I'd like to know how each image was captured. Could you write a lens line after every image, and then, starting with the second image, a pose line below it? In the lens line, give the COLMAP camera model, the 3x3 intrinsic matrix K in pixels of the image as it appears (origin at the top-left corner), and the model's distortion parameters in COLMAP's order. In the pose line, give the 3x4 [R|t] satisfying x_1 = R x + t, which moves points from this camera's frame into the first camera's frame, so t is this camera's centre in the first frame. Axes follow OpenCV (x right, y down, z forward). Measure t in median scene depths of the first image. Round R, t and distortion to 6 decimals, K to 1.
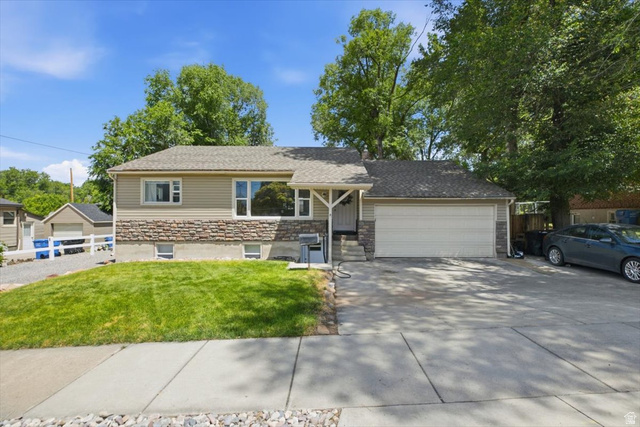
lens RADIAL K [[300.1, 0, 320.0], [0, 300.1, 213.5], [0, 0, 1]] dist [0.001721, -0.000039]
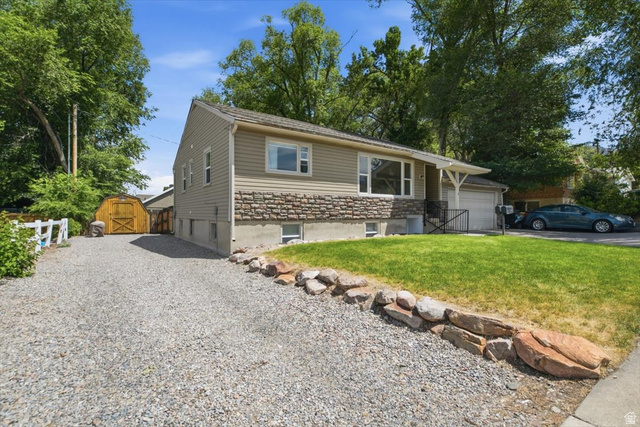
lens RADIAL K [[300.1, 0, 320.0], [0, 300.1, 213.5], [0, 0, 1]] dist [0.001721, -0.000039]
pose [[0.815846, 0.003006, 0.578261, -0.924823], [-0.012243, 0.999852, 0.012076, 0.064099], [-0.578140, -0.016932, 0.815762, 0.306067]]
